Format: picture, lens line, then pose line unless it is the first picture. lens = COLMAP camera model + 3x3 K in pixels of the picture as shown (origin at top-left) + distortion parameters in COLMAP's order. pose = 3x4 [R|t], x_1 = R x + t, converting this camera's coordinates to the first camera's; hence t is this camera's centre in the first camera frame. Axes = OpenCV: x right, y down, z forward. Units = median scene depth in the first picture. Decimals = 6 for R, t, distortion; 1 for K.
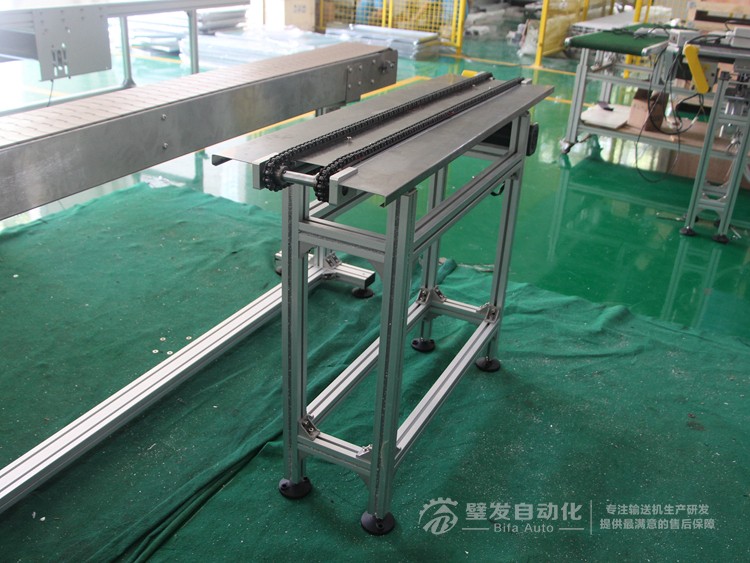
lens RADIAL K [[768.9, 0, 375.5], [0, 768.9, 283.3], [0, 0, 1]] dist [-0.137658, 0.000000]
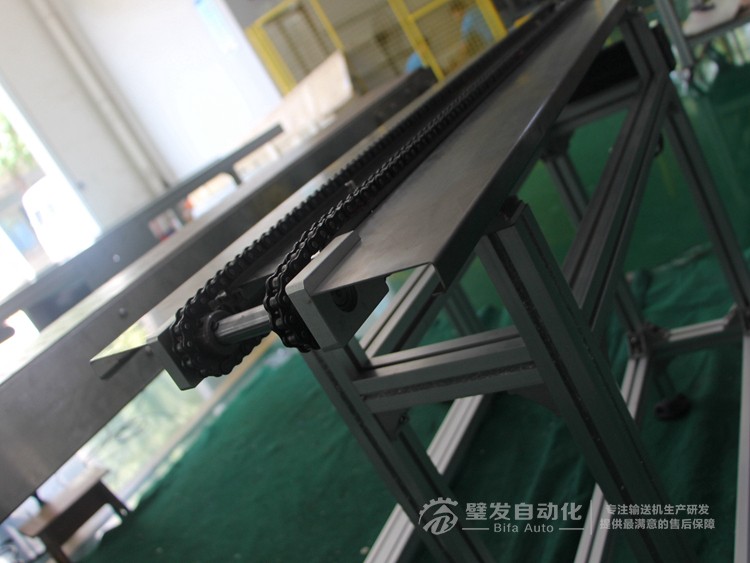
lens RADIAL K [[768.9, 0, 374.3], [0, 768.9, 280.1], [0, 0, 1]] dist [-0.137658, 0.000000]
pose [[0.847940, -0.493731, -0.192944, 0.024660], [0.468423, 0.868285, -0.163283, -0.030545], [0.248149, 0.048075, 0.967528, 0.320817]]
